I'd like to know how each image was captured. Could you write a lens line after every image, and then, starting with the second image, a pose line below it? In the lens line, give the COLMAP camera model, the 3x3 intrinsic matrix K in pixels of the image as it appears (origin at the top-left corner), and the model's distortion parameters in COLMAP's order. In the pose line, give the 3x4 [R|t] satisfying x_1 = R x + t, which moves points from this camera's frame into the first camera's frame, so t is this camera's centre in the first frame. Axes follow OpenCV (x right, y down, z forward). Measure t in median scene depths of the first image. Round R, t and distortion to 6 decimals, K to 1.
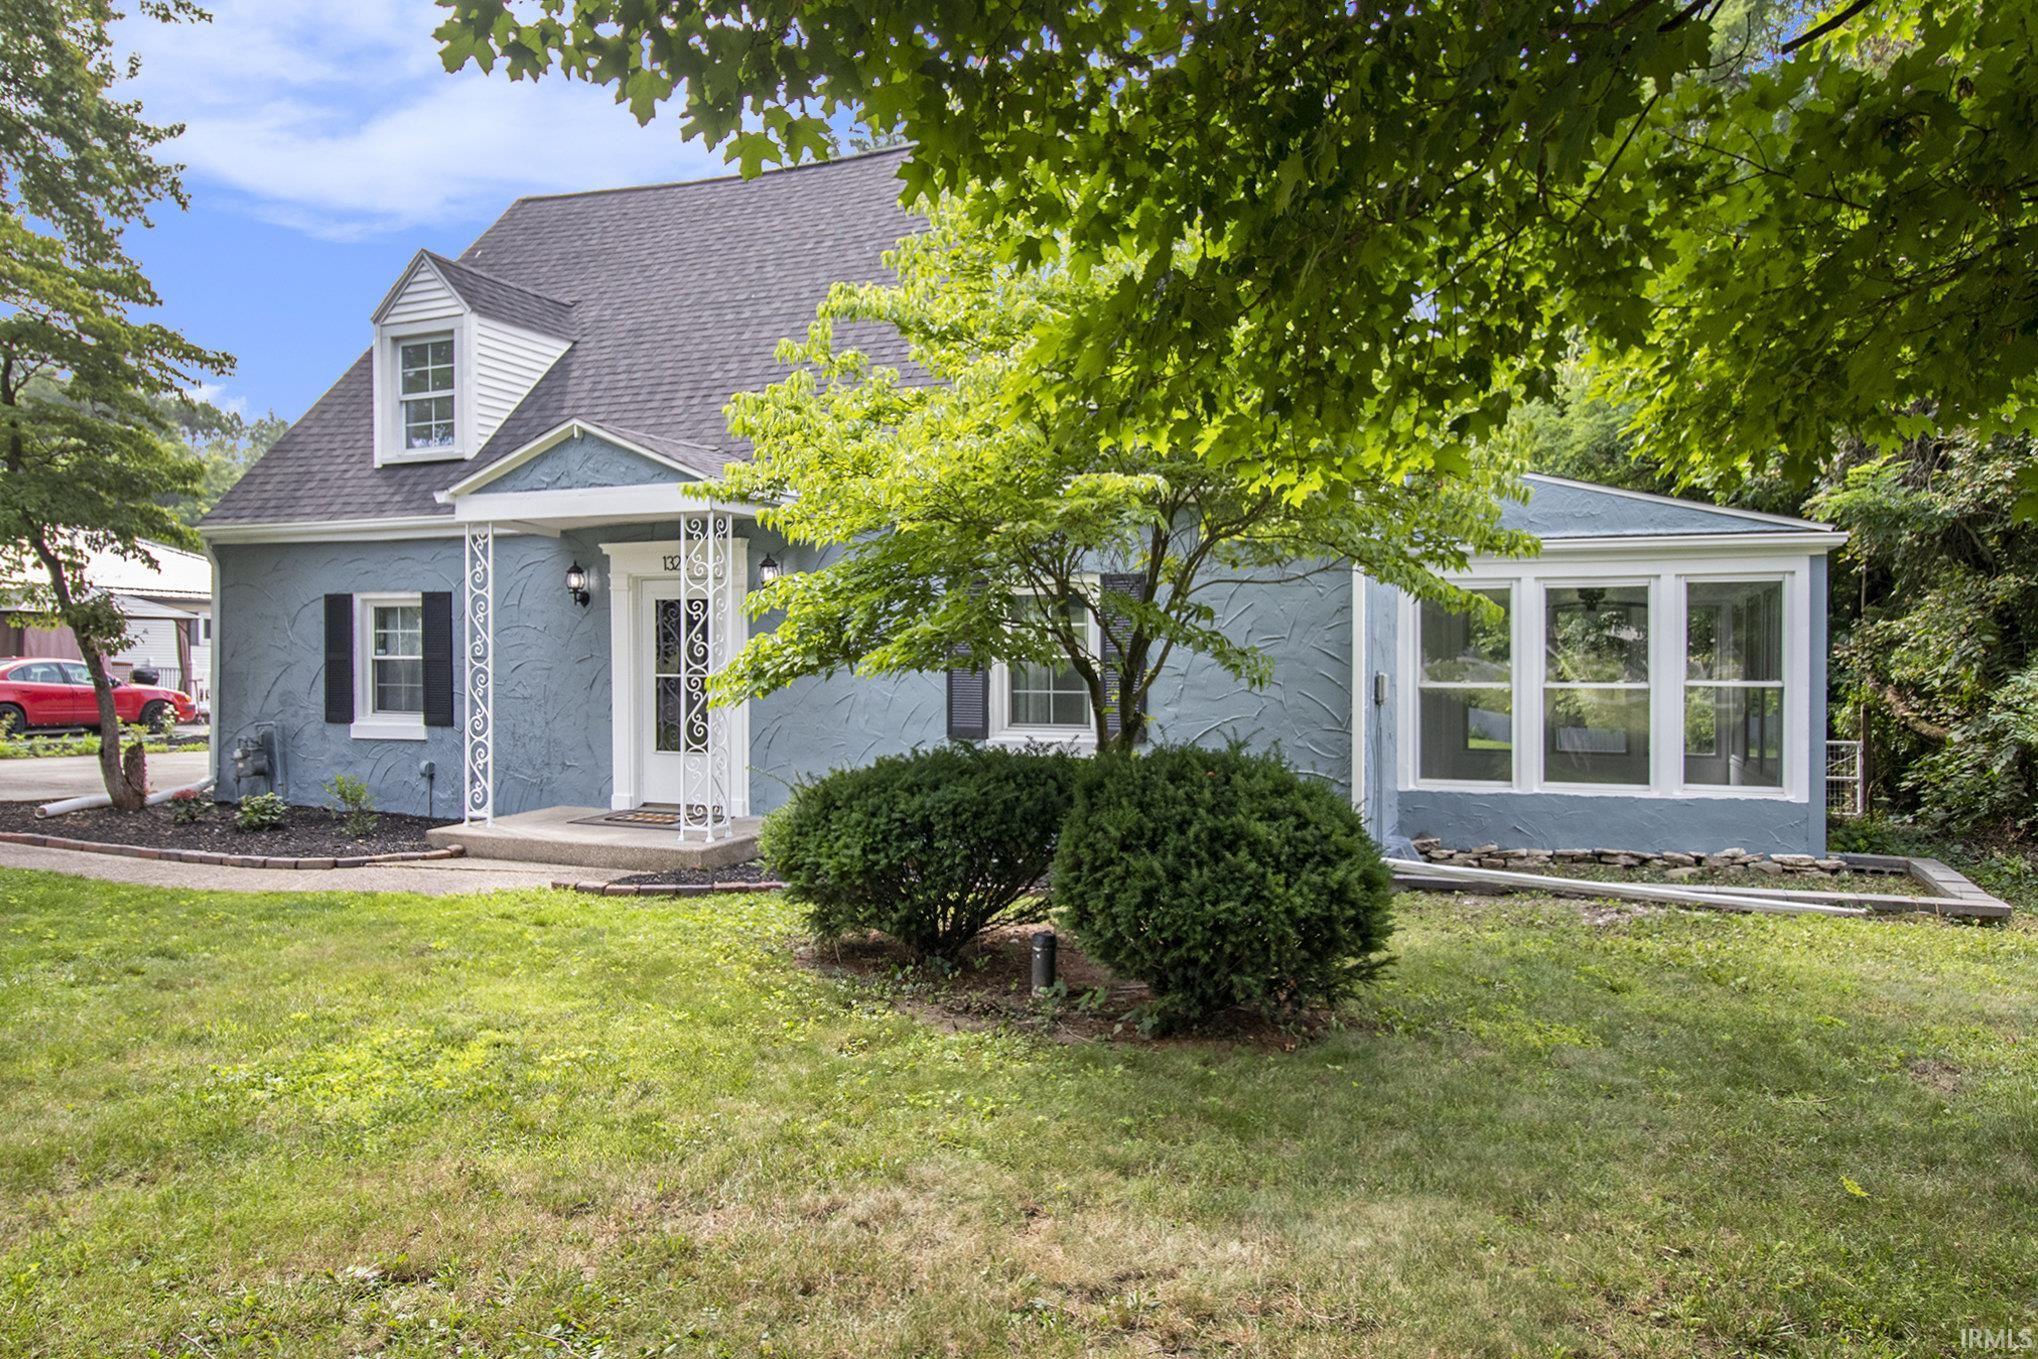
lens RADIAL K [[1409.9, 0, 1019.0], [0, 1409.9, 679.5], [0, 0, 1]] dist [0.003563, 0.000367]
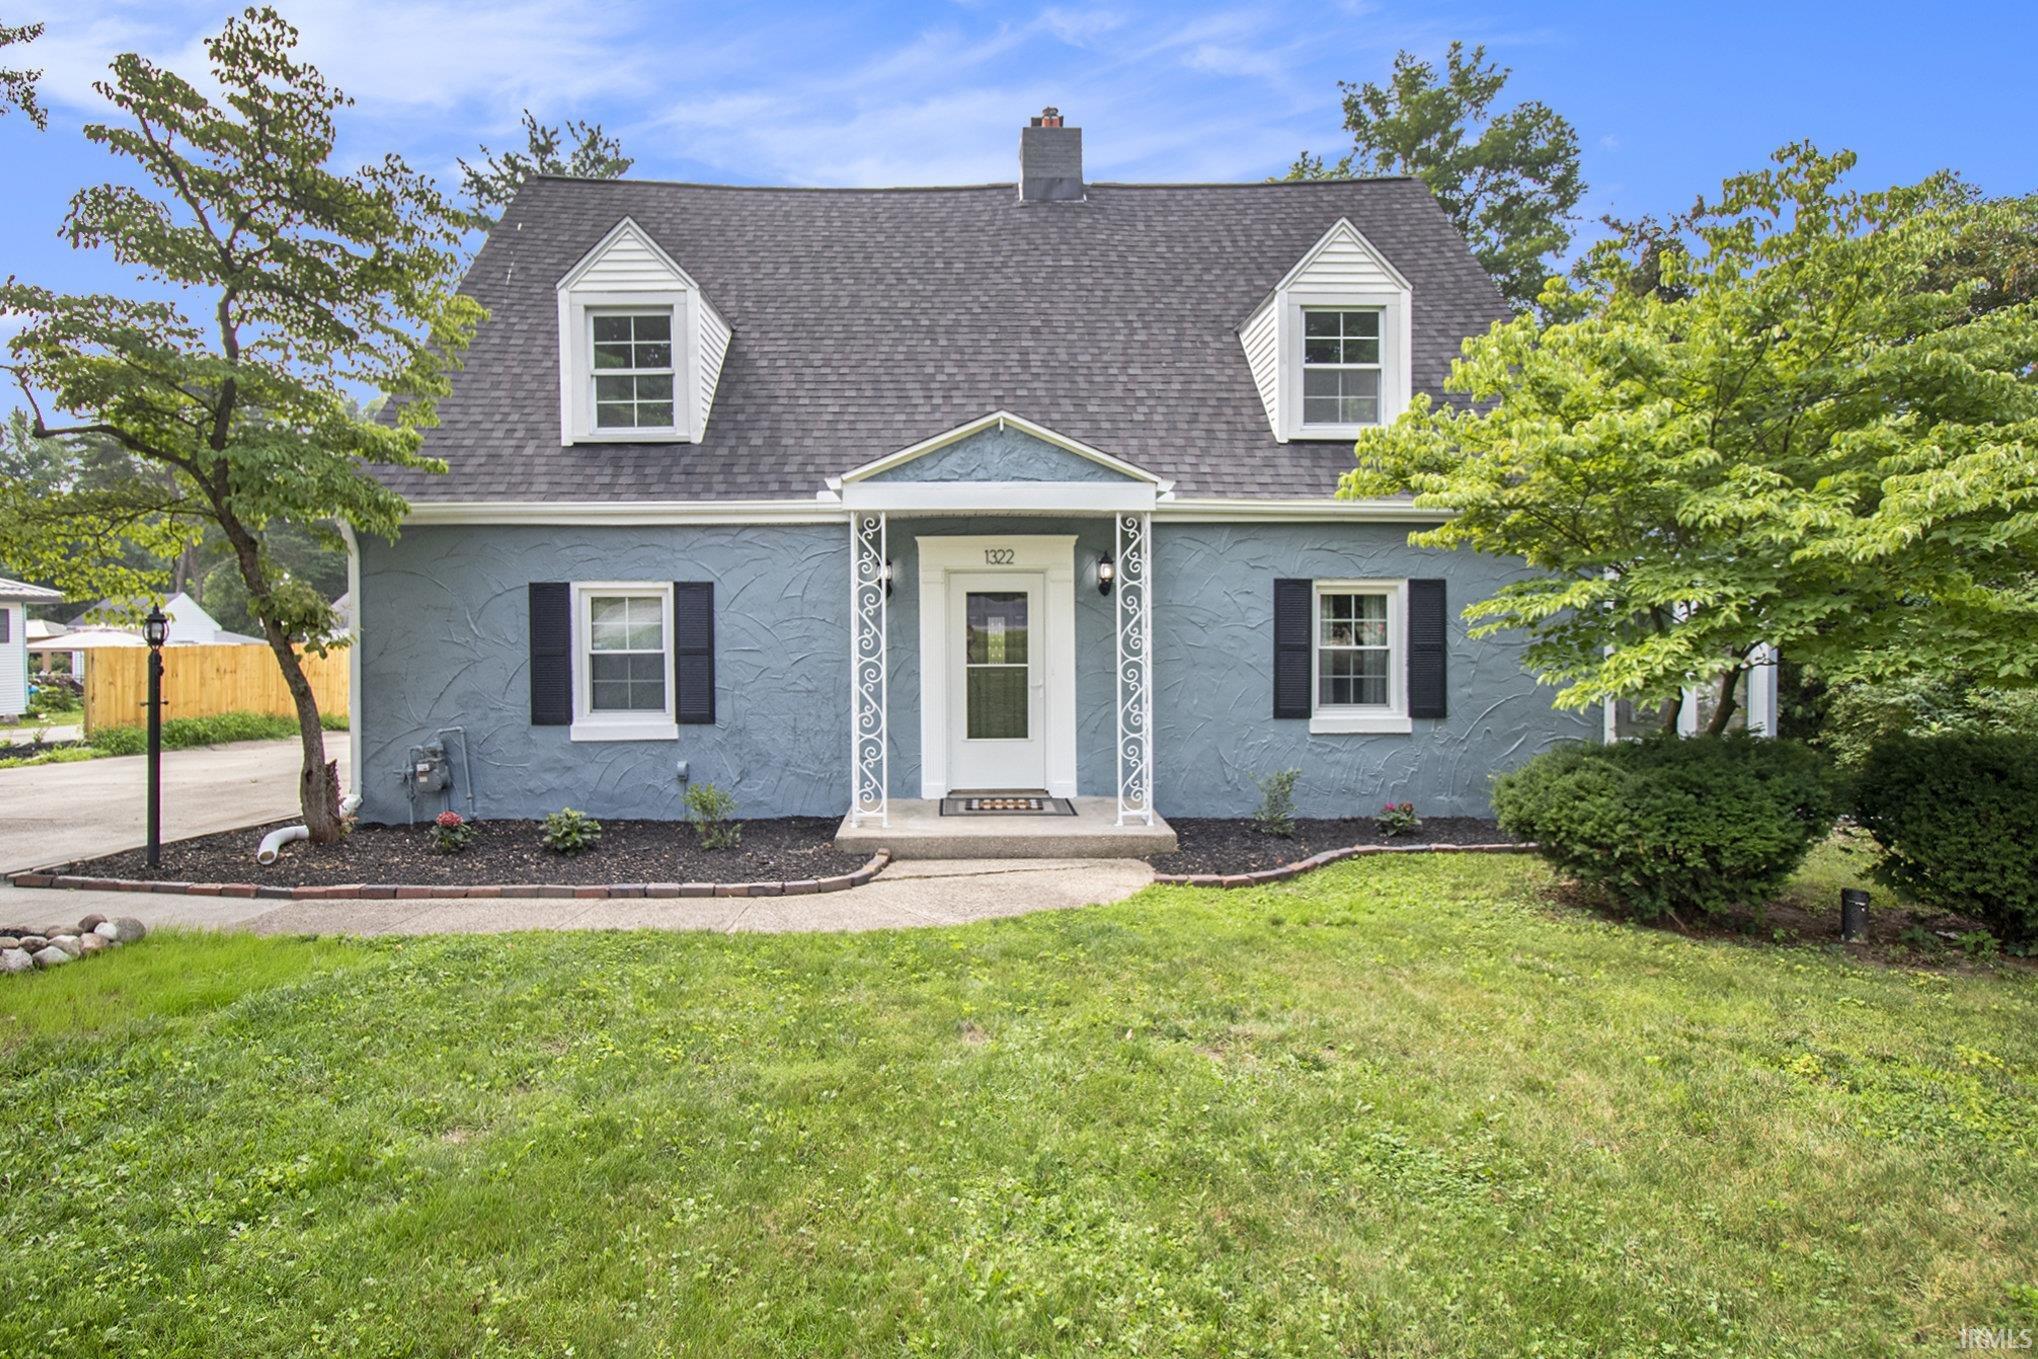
lens RADIAL K [[1126.7, 0, 1107.7], [0, 1126.7, 673.7], [0, 0, 1]] dist [-0.023318, 0.000116]
pose [[0.899836, -0.015585, 0.435950, -0.491470], [0.011859, 0.999866, 0.011266, -0.006083], [-0.436068, -0.004967, 0.899900, 0.204962]]
